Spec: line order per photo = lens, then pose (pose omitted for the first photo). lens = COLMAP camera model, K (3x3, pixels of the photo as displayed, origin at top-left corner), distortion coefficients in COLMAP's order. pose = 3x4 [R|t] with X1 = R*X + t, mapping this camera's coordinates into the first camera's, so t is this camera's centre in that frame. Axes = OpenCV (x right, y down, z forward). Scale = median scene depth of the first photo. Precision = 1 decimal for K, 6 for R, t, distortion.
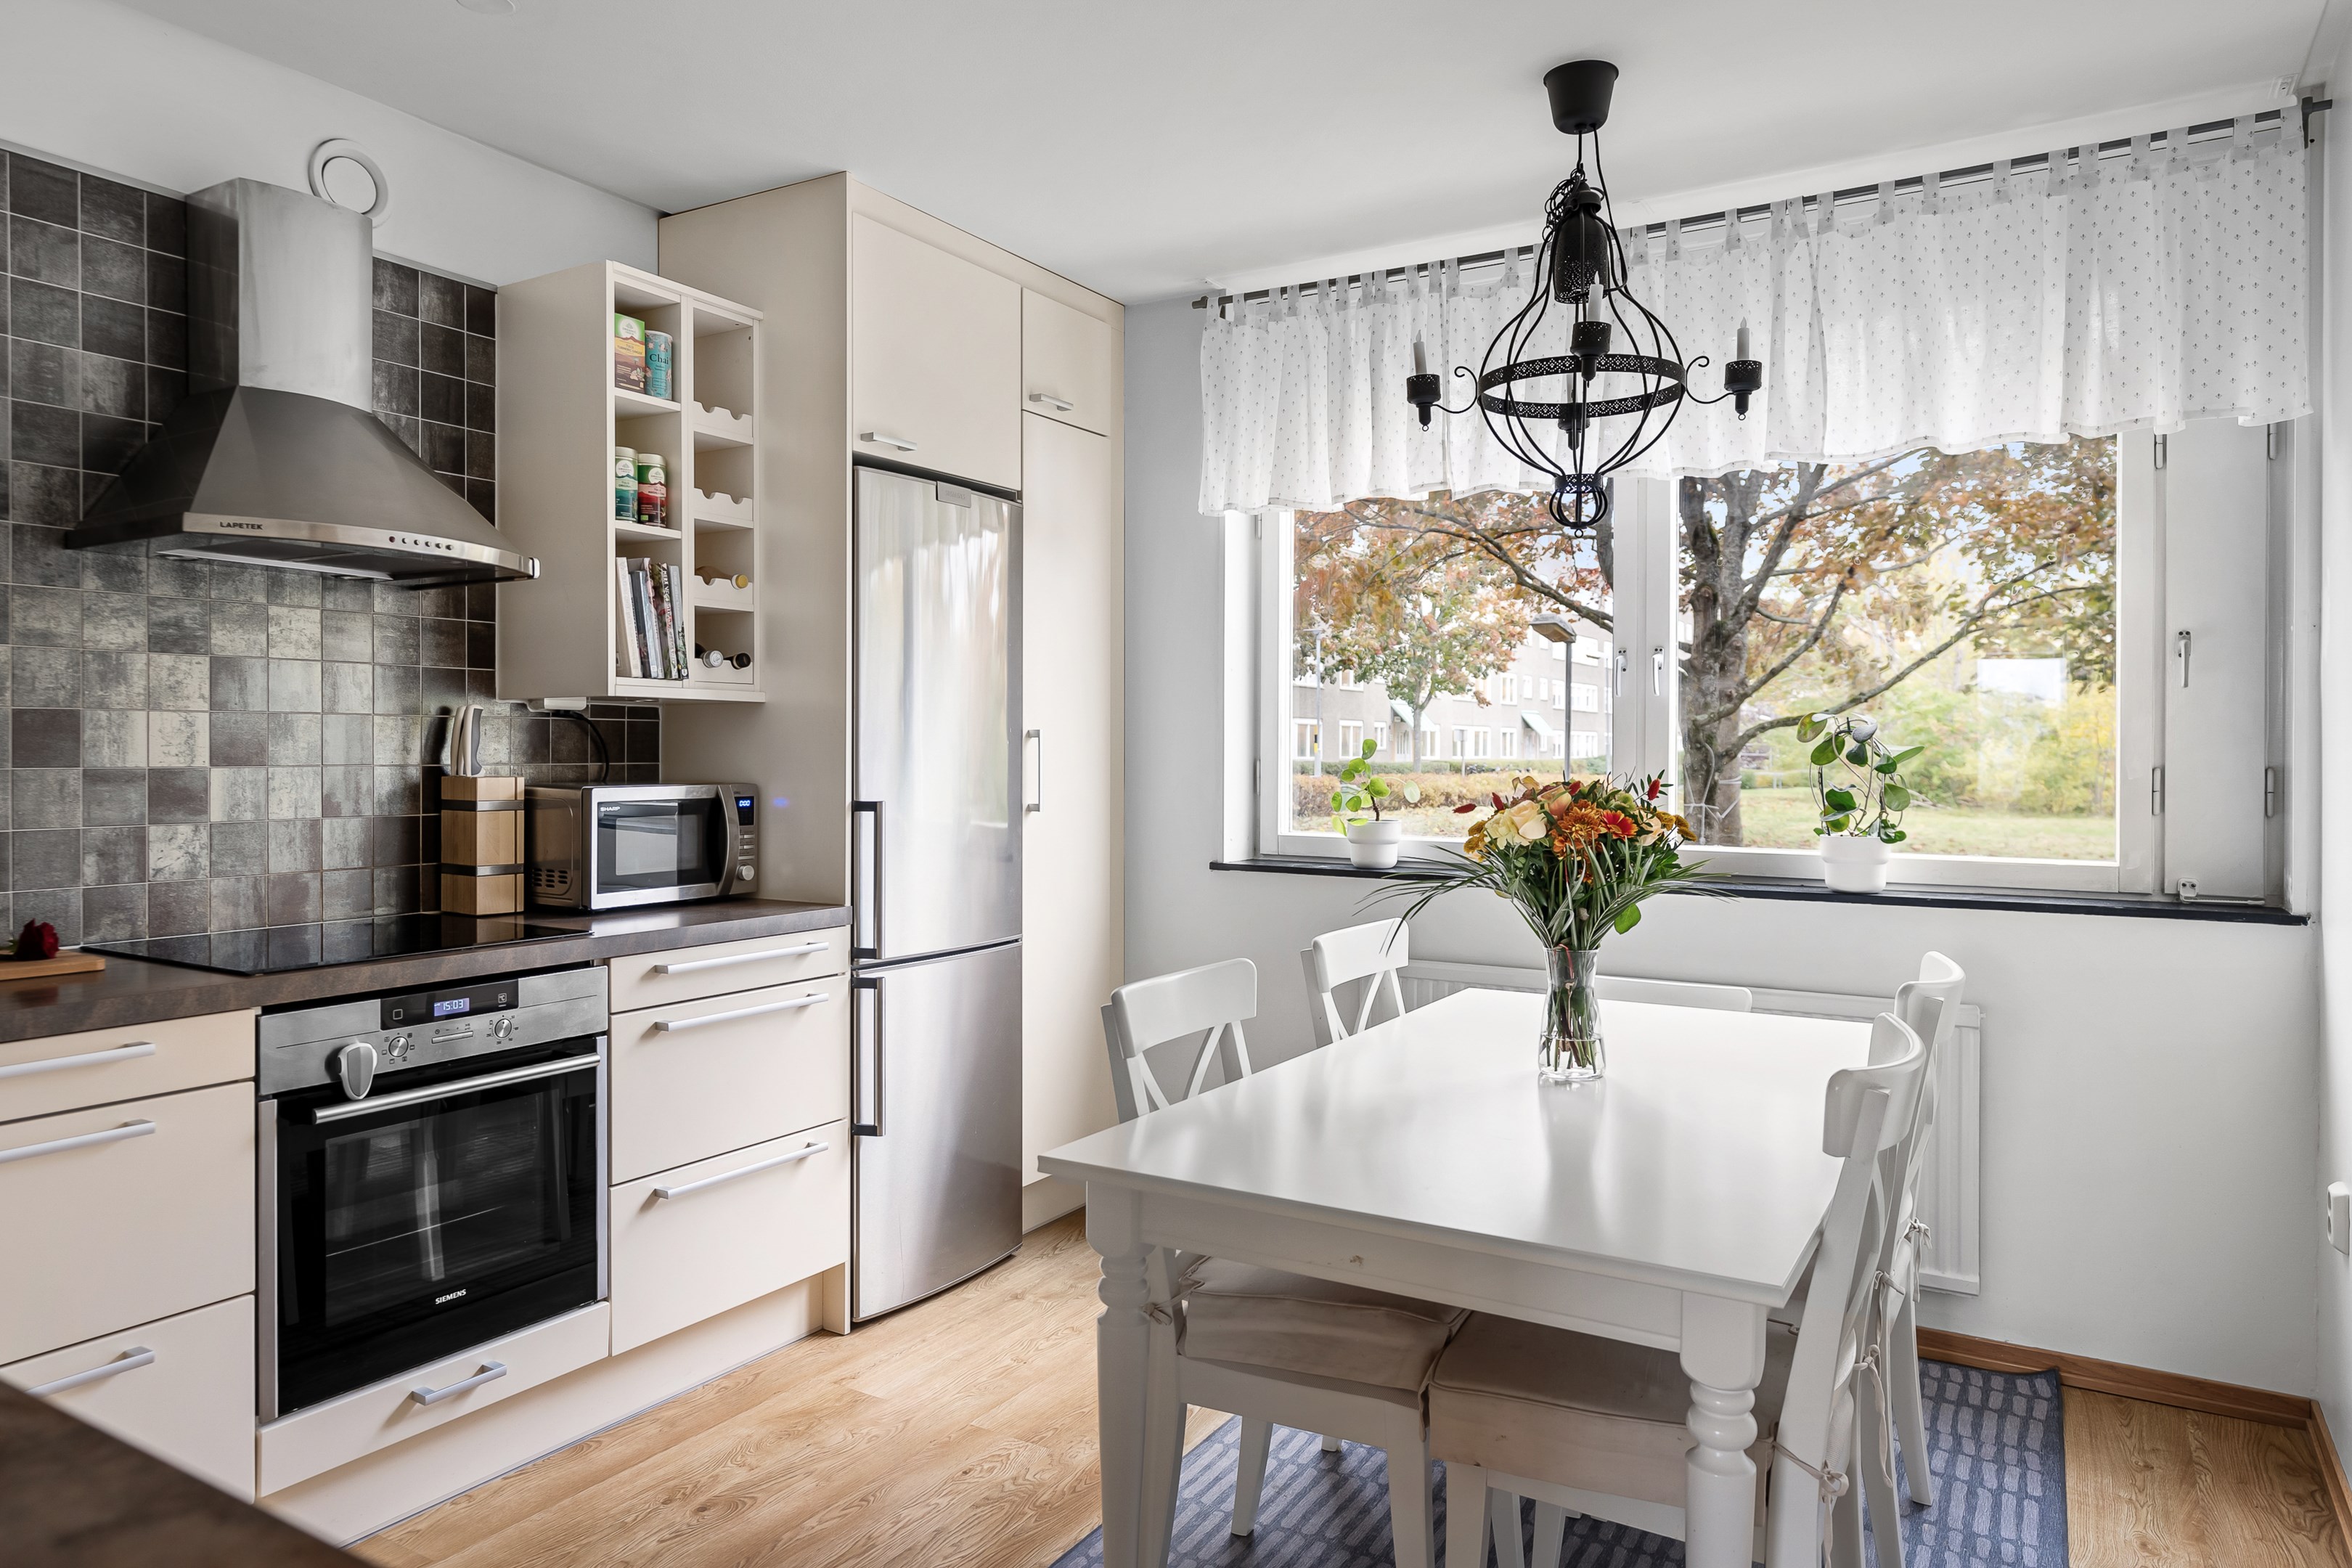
lens RADIAL K [[1482.6, 0, 1160.1], [0, 1482.6, 751.2], [0, 0, 1]] dist [-0.000100, 0.002171]
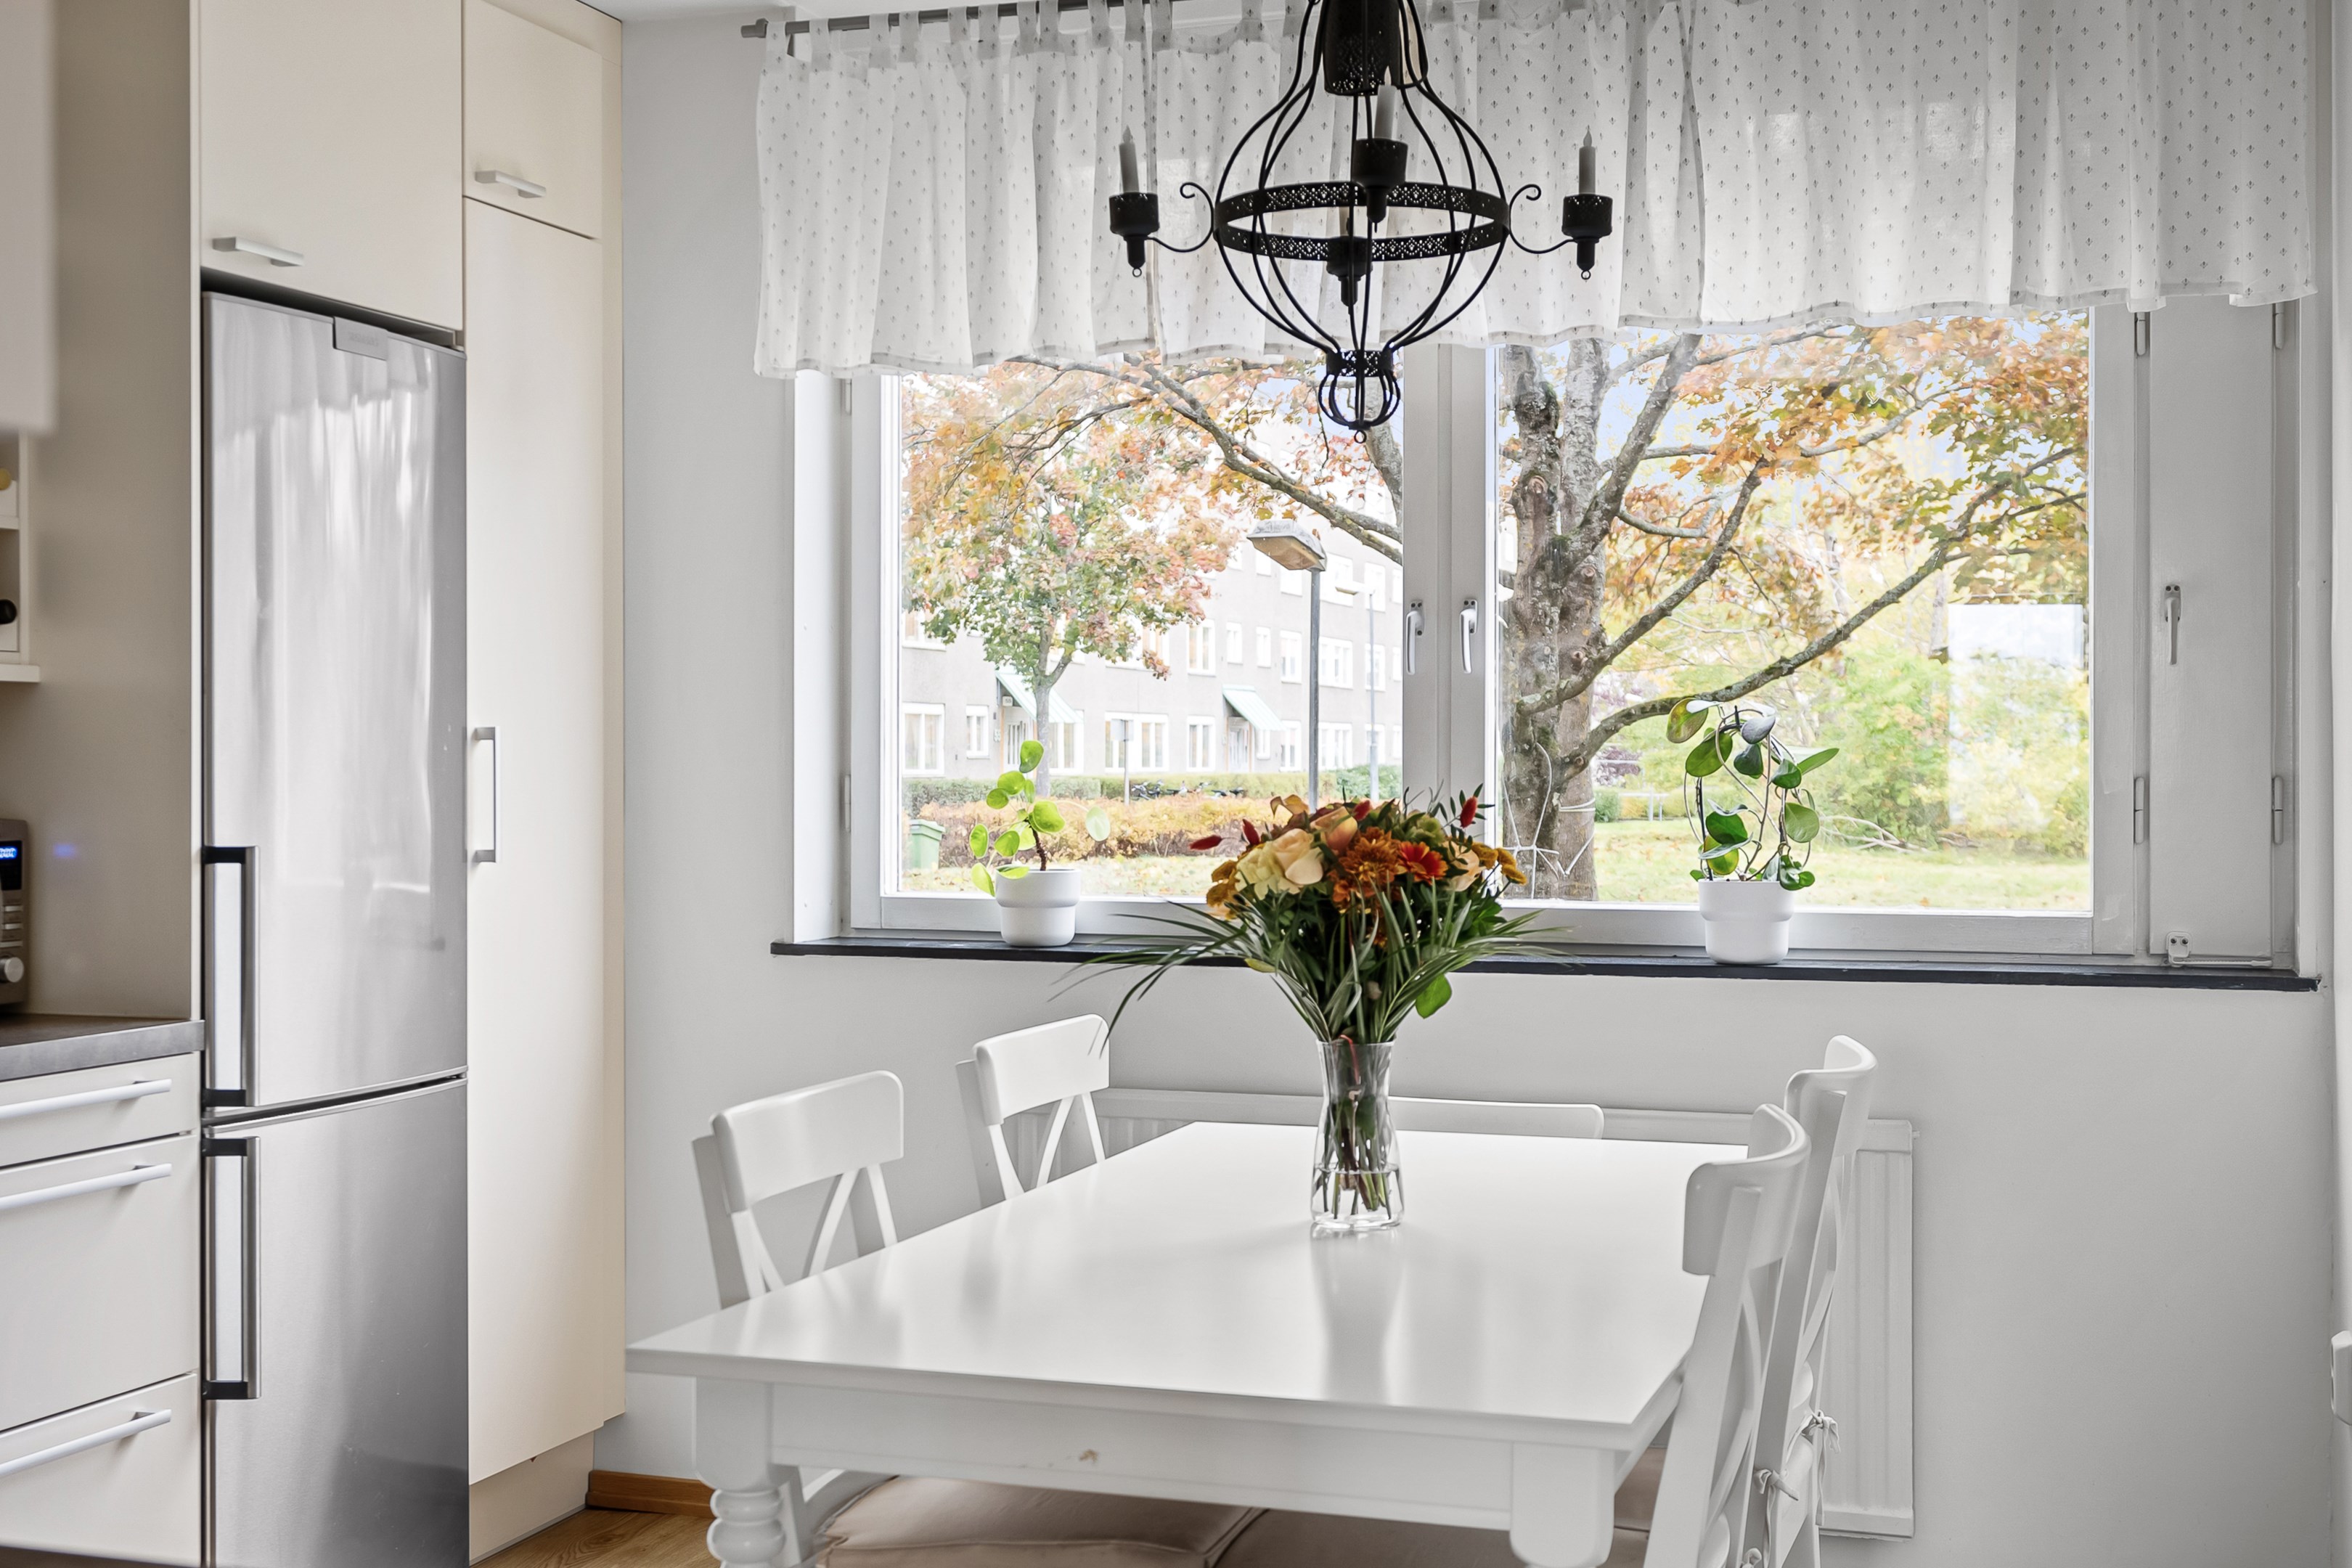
lens RADIAL K [[2774.0, 0, 1175.3], [0, 2774.0, 784.6], [0, 0, 1]] dist [0.005494, 0.000000]
pose [[0.975395, -0.007120, 0.220350, -0.069819], [0.005186, 0.999943, 0.009355, -0.000104], [-0.220404, -0.007982, 0.975376, -0.190697]]
